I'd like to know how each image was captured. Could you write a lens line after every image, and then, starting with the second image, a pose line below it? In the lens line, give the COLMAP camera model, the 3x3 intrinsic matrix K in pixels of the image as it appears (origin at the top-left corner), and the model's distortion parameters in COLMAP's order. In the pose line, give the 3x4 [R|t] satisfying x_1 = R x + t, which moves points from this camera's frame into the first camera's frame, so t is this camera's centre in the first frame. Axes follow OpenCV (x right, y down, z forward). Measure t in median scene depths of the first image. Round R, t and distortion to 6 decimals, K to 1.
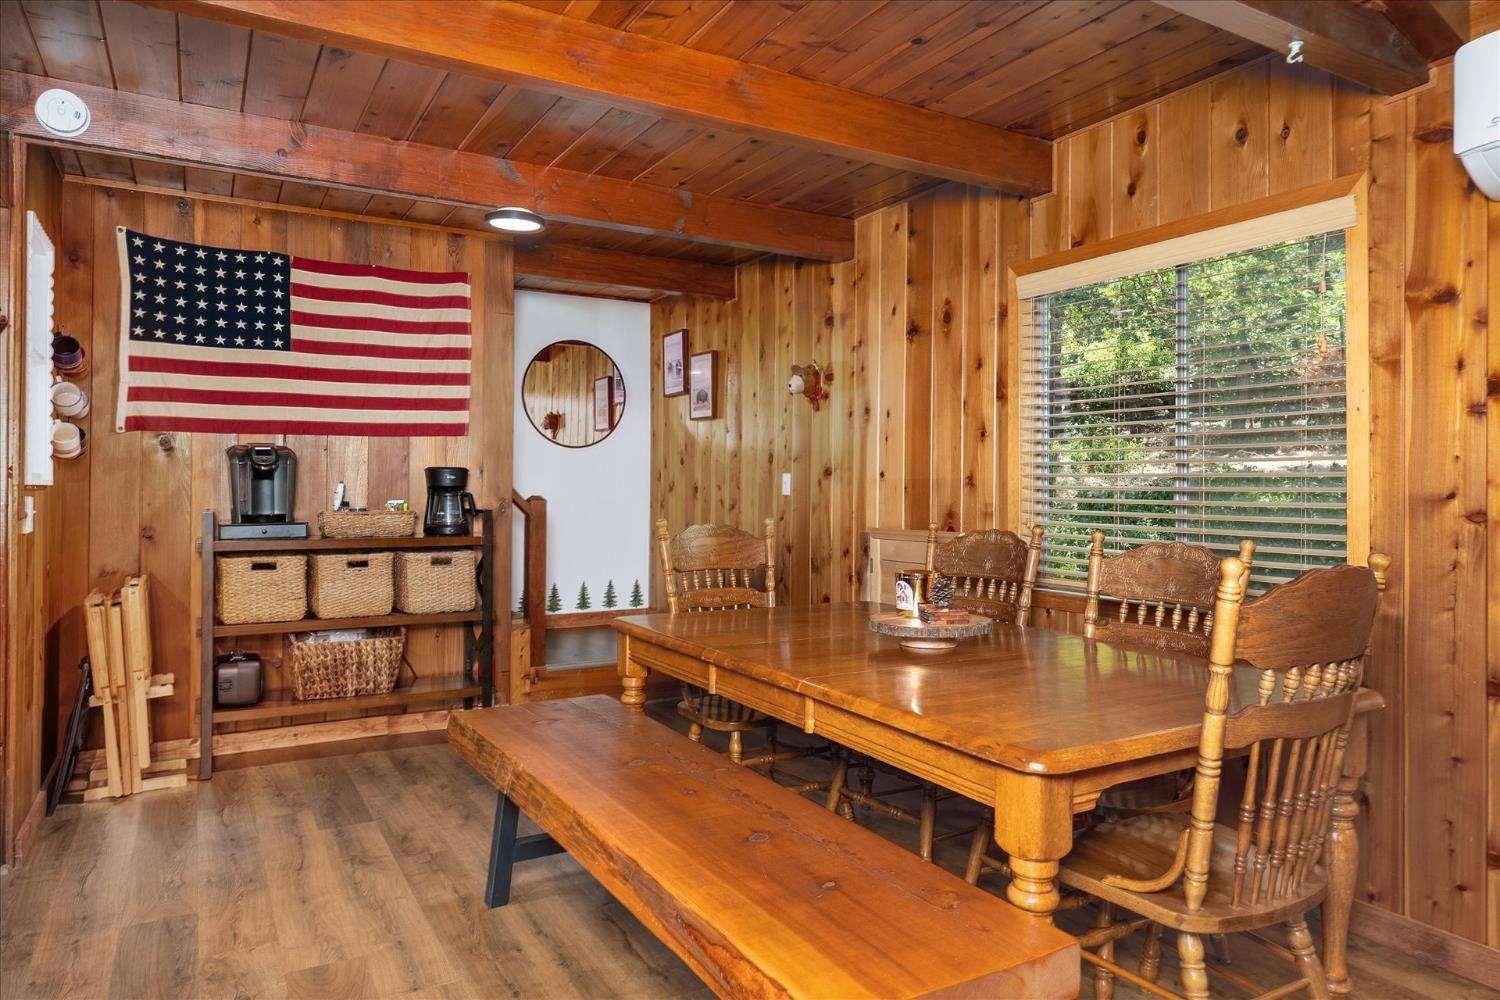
lens RADIAL K [[947.5, 0, 751.6], [0, 947.5, 485.2], [0, 0, 1]] dist [-0.003711, -0.001456]
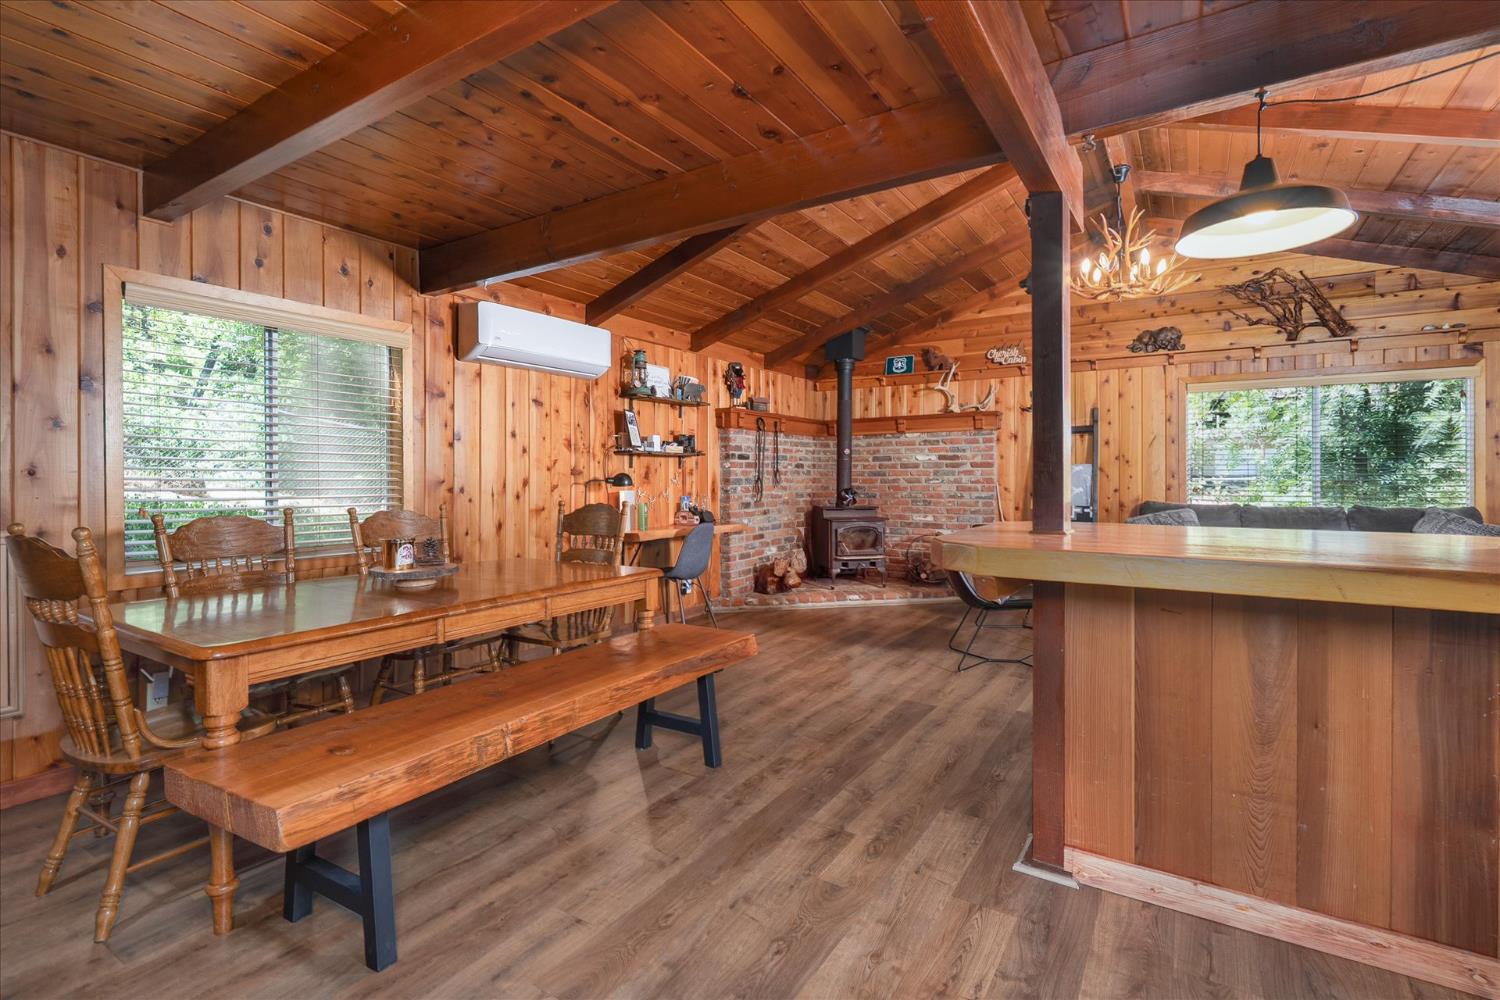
lens RADIAL K [[699.1, 0, 743.1], [0, 699.1, 480.9], [0, 0, 1]] dist [-0.000937, -0.000461]
pose [[-0.451373, -0.006271, 0.892313, -1.099107], [0.001287, 0.999970, 0.007678, -0.002625], [-0.892334, 0.004614, -0.451352, 1.107399]]
